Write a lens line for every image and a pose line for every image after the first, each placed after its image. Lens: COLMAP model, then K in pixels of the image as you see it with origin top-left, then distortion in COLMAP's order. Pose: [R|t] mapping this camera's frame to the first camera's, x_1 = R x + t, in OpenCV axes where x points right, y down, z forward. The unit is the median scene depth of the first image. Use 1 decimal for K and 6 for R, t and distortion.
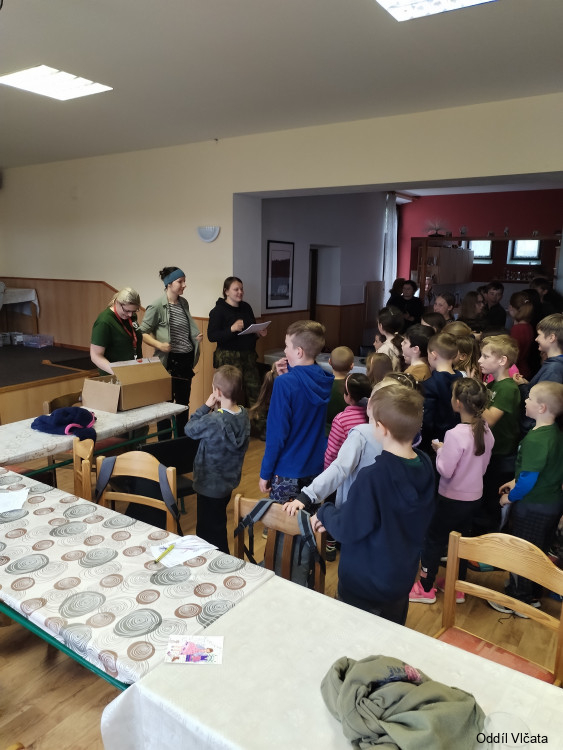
lens RADIAL K [[571.3, 0, 282.5], [0, 571.3, 362.8], [0, 0, 1]] dist [0.000342, 0.002146]
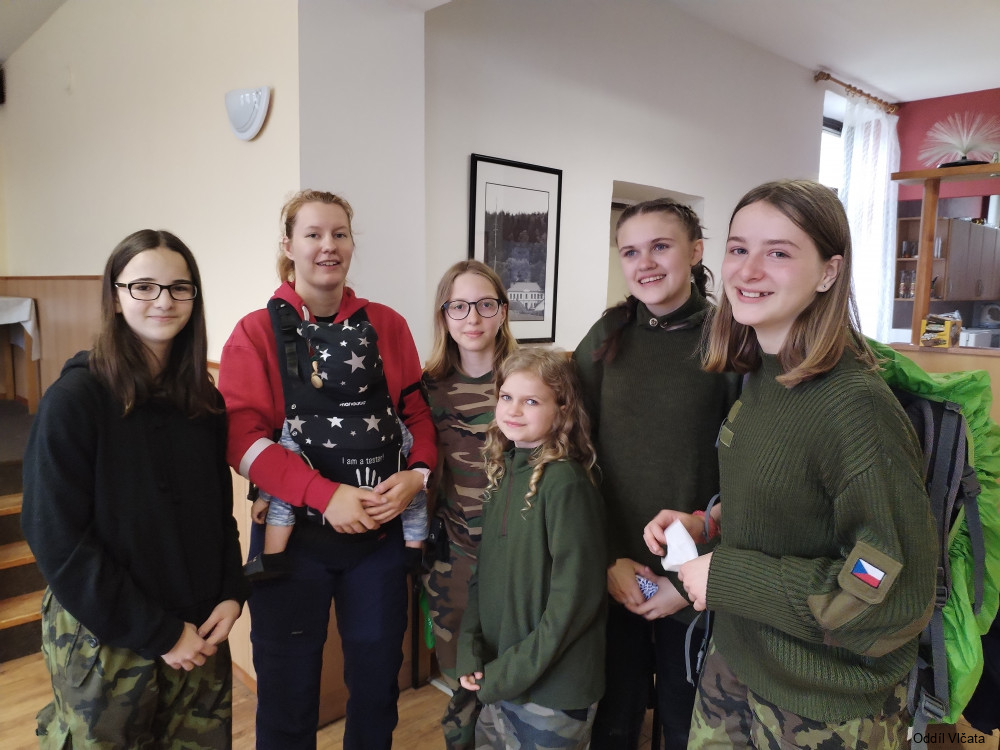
lens RADIAL K [[831.2, 0, 500.0], [0, 831.2, 375.0], [0, 0, 1]] dist [-0.009762, -0.005176]
pose [[0.978665, 0.018072, -0.204668, 0.094724], [-0.030536, 0.997855, -0.057904, -0.043692], [0.203183, 0.062919, 0.977117, 0.468578]]
